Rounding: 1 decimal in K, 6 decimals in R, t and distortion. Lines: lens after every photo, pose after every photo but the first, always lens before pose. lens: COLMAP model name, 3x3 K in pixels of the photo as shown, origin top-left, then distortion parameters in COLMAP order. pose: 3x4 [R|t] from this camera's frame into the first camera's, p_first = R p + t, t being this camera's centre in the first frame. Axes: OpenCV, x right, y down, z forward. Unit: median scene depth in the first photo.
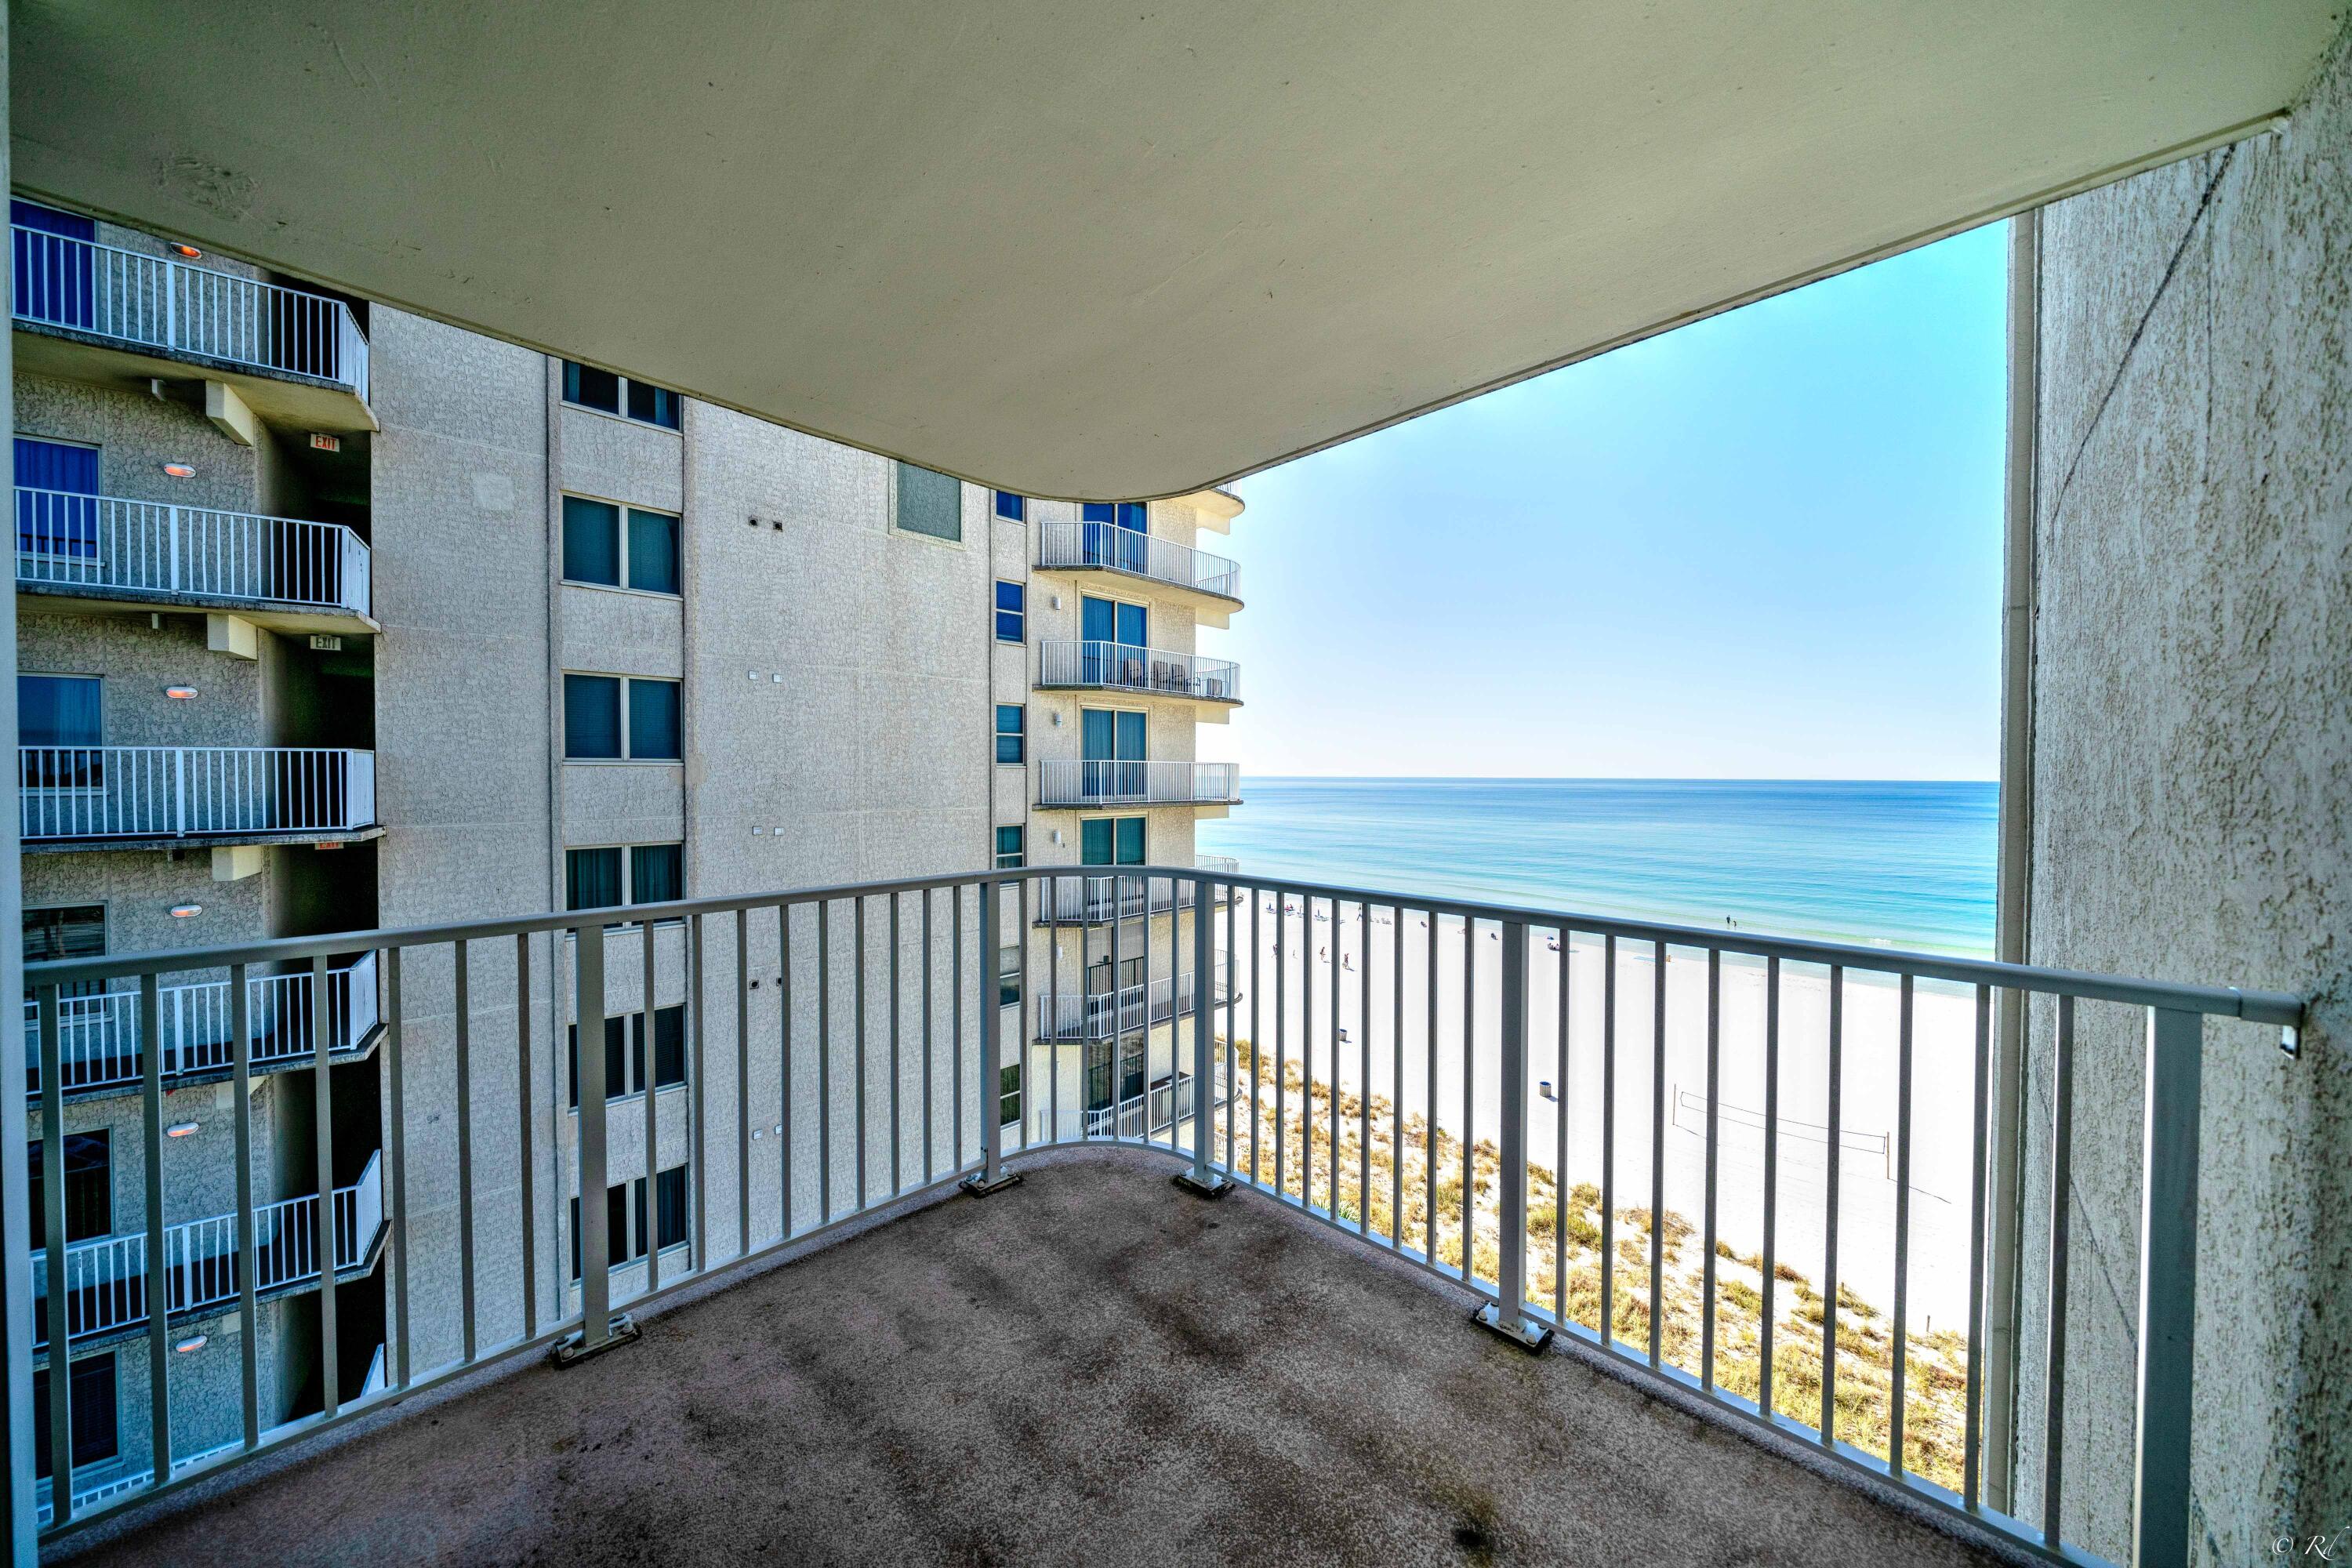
lens RADIAL K [[801.9, 0, 1177.1], [0, 801.9, 772.5], [0, 0, 1]] dist [-0.005737, 0.000184]
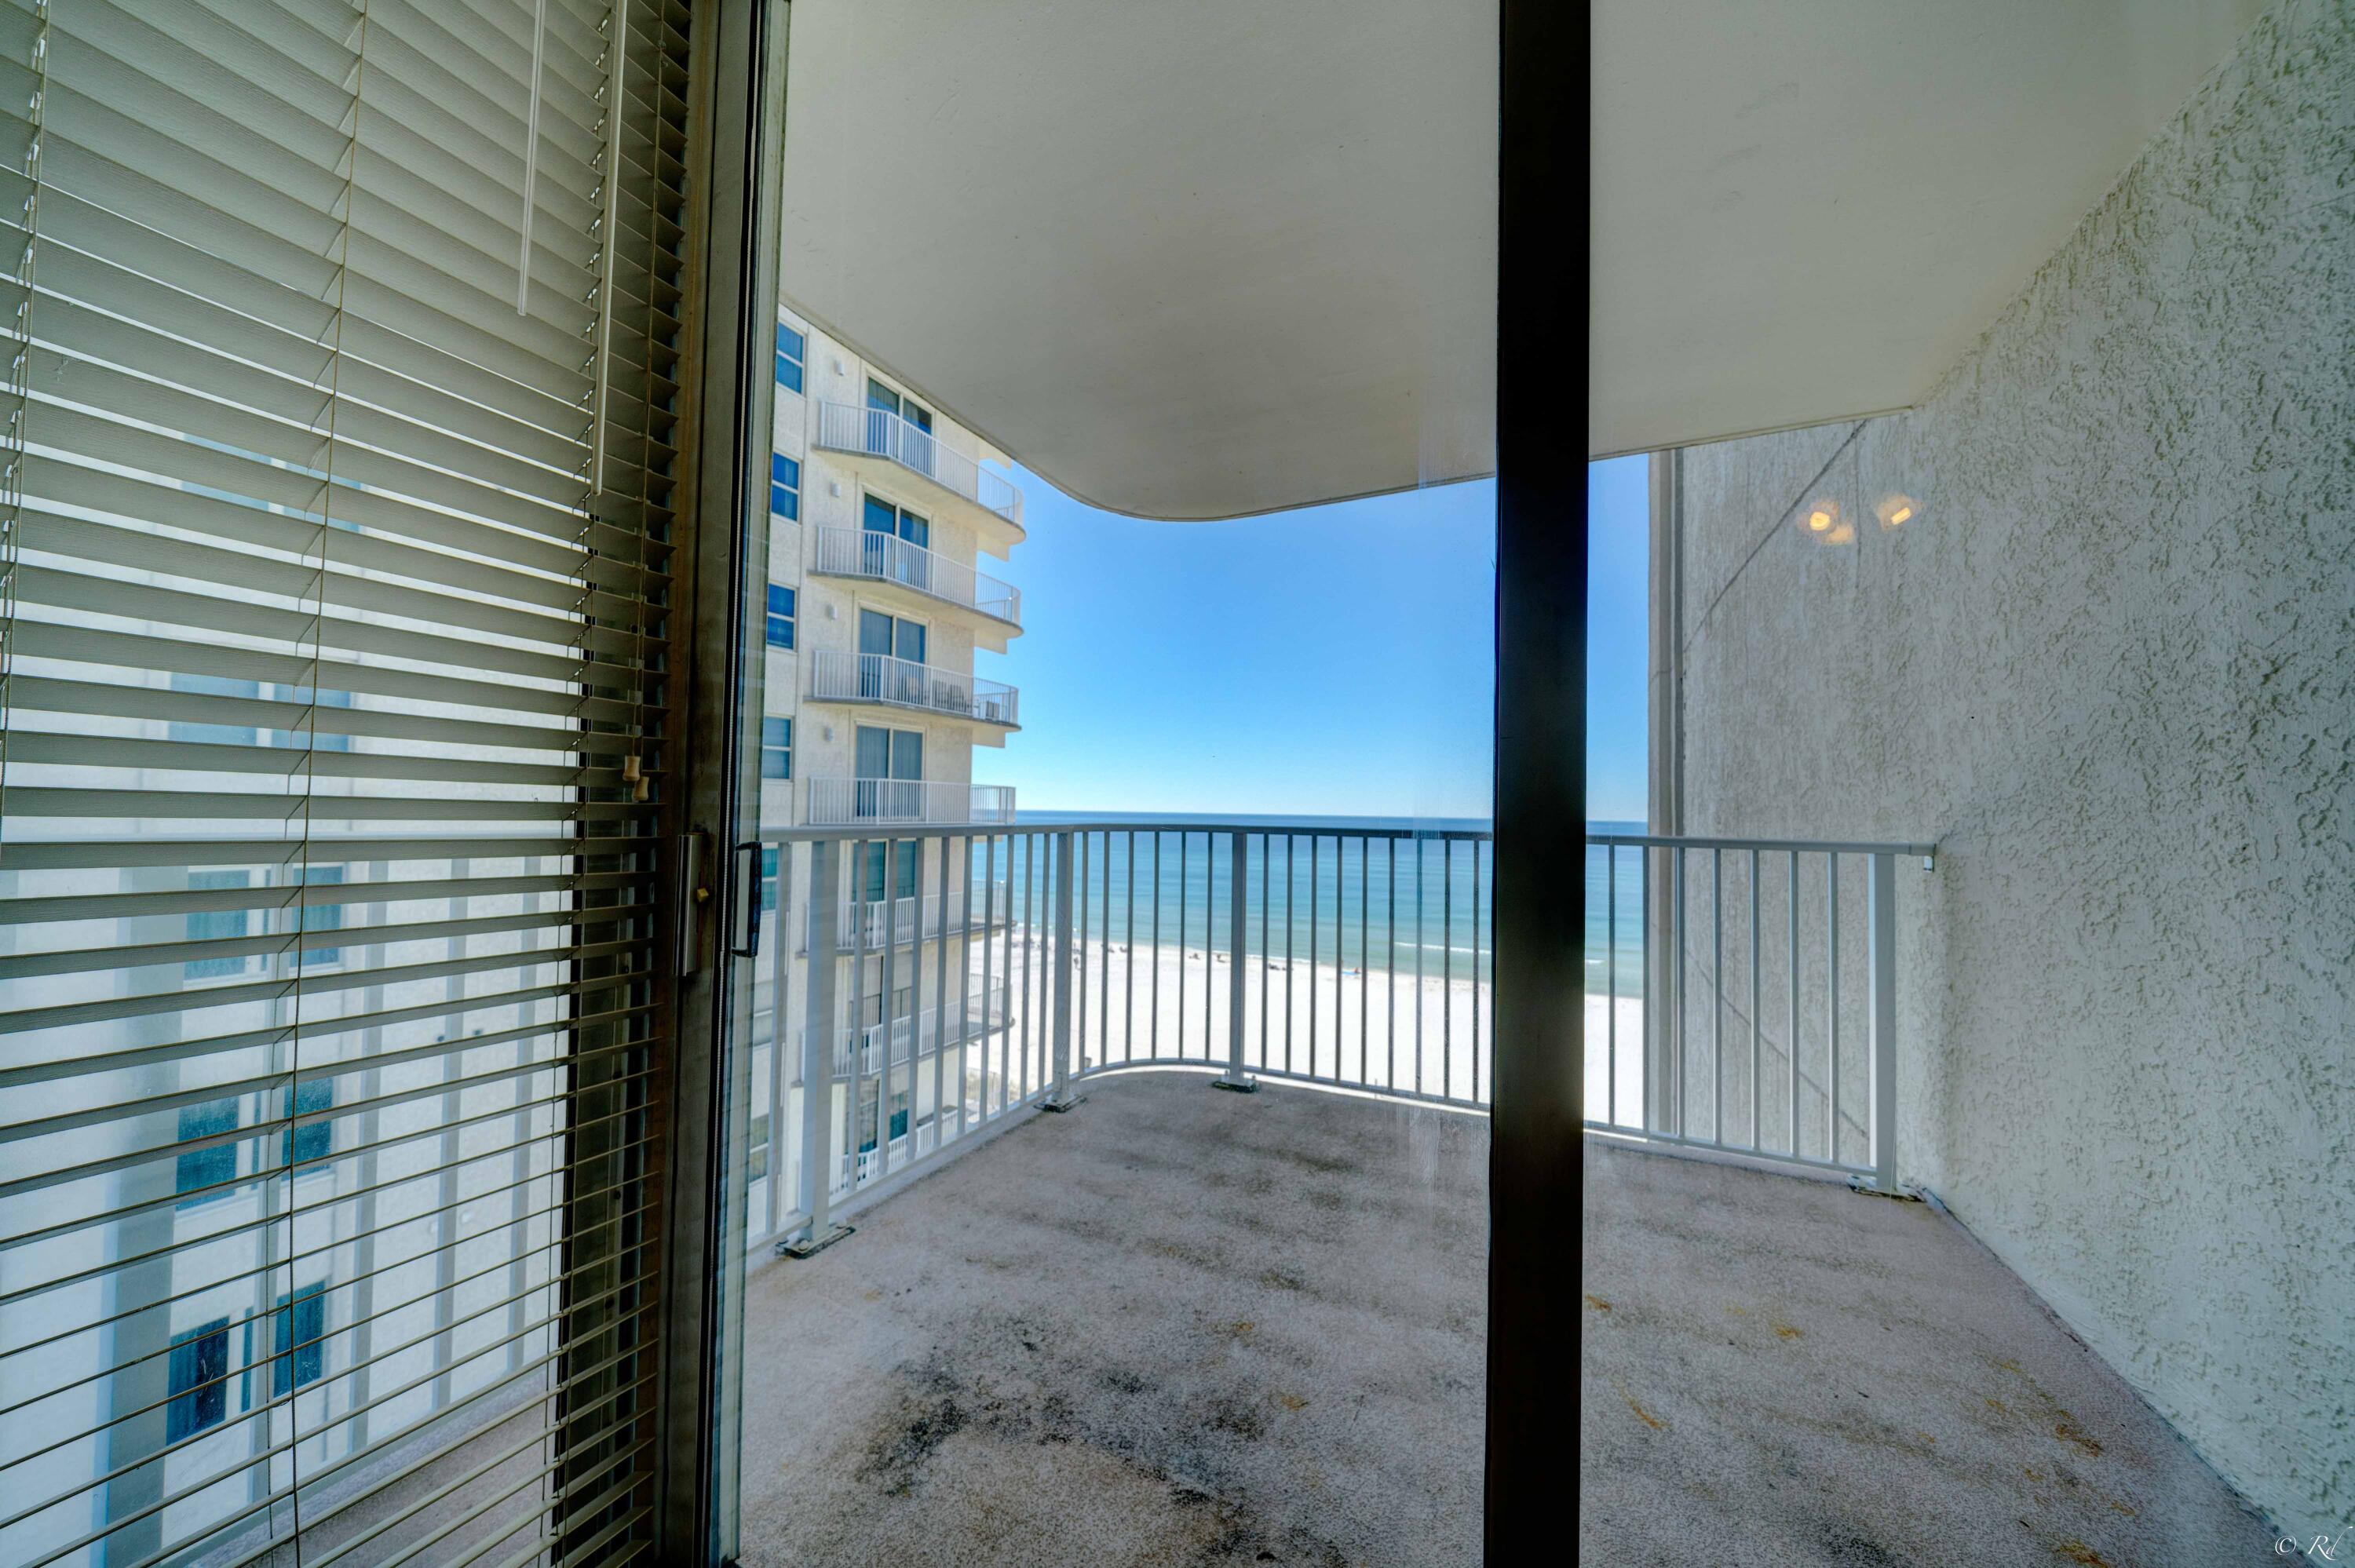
lens RADIAL K [[802.8, 0, 1177.8], [0, 802.8, 771.3], [0, 0, 1]] dist [-0.005737, 0.000184]
pose [[0.946717, 0.027748, 0.320868, -0.064936], [-0.013890, 0.998872, -0.045399, 0.013888], [-0.321766, 0.038523, 0.946035, -0.018968]]
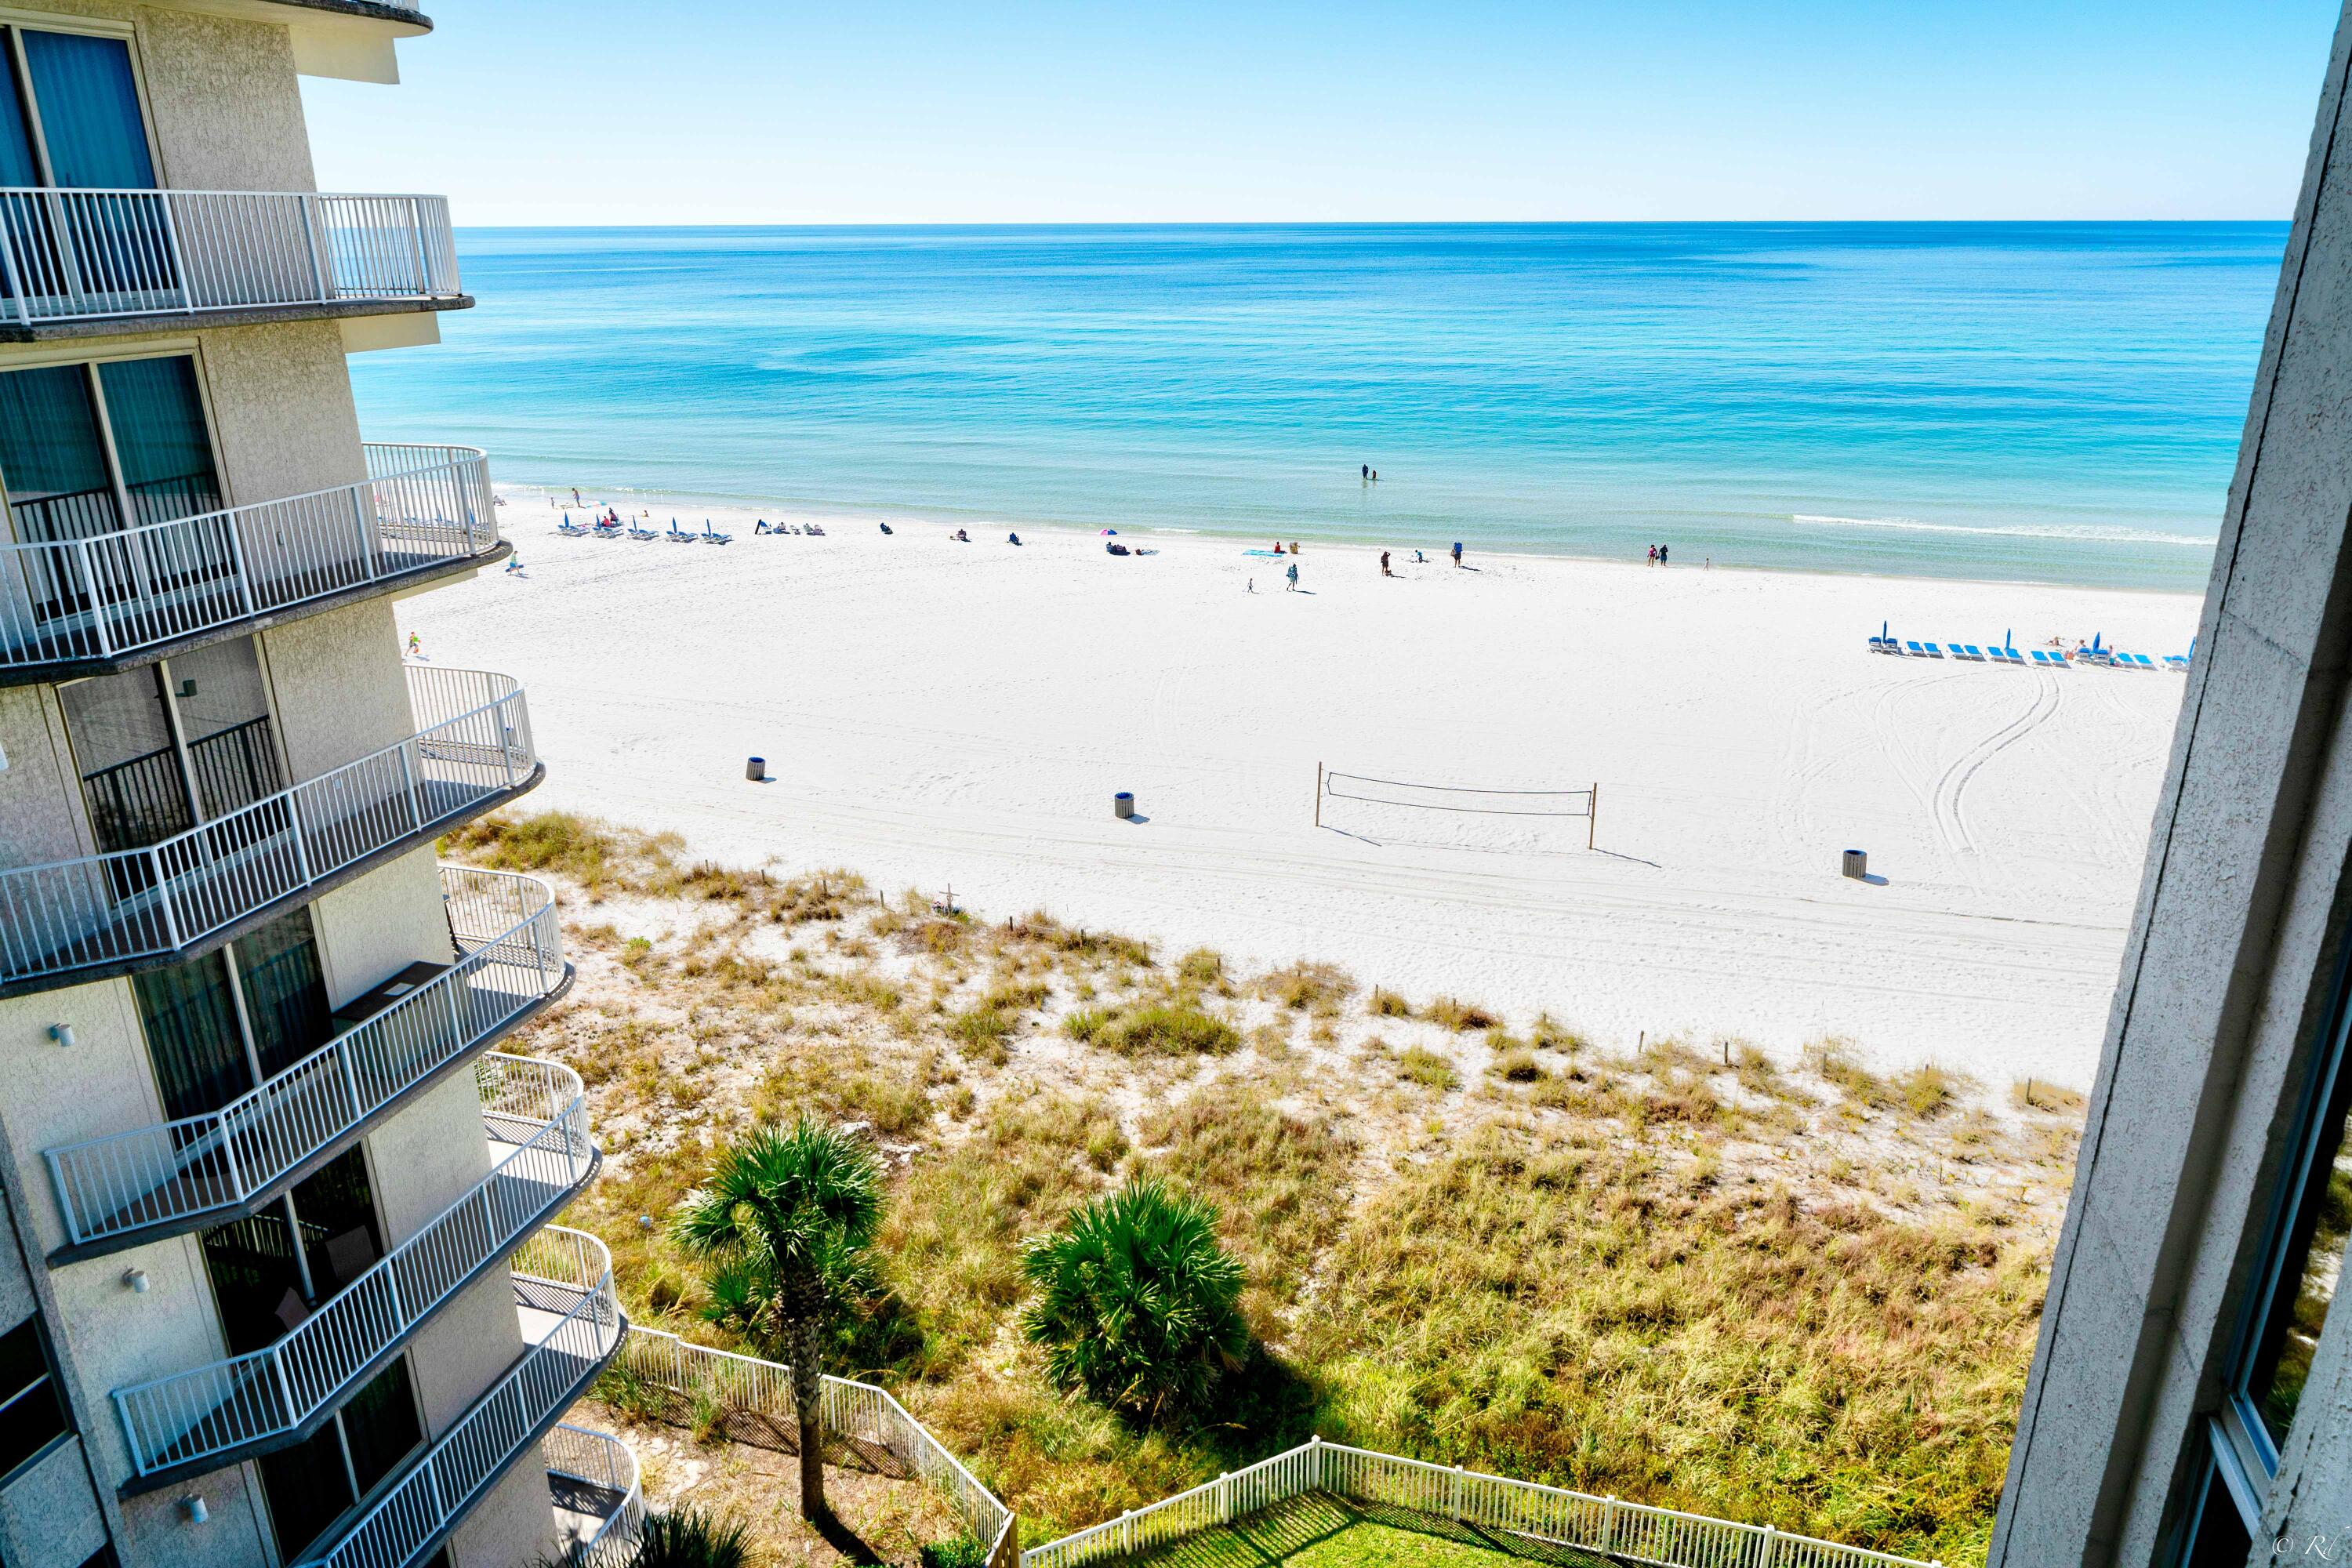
lens RADIAL K [[1571.2, 0, 1166.2], [0, 1571.2, 785.4], [0, 0, 1]] dist [0.003355, 0.004029]
pose [[0.885941, -0.166818, 0.432758, 0.012034], [0.009060, 0.939123, 0.343462, -0.002407], [-0.463709, -0.300366, 0.833519, 0.156750]]
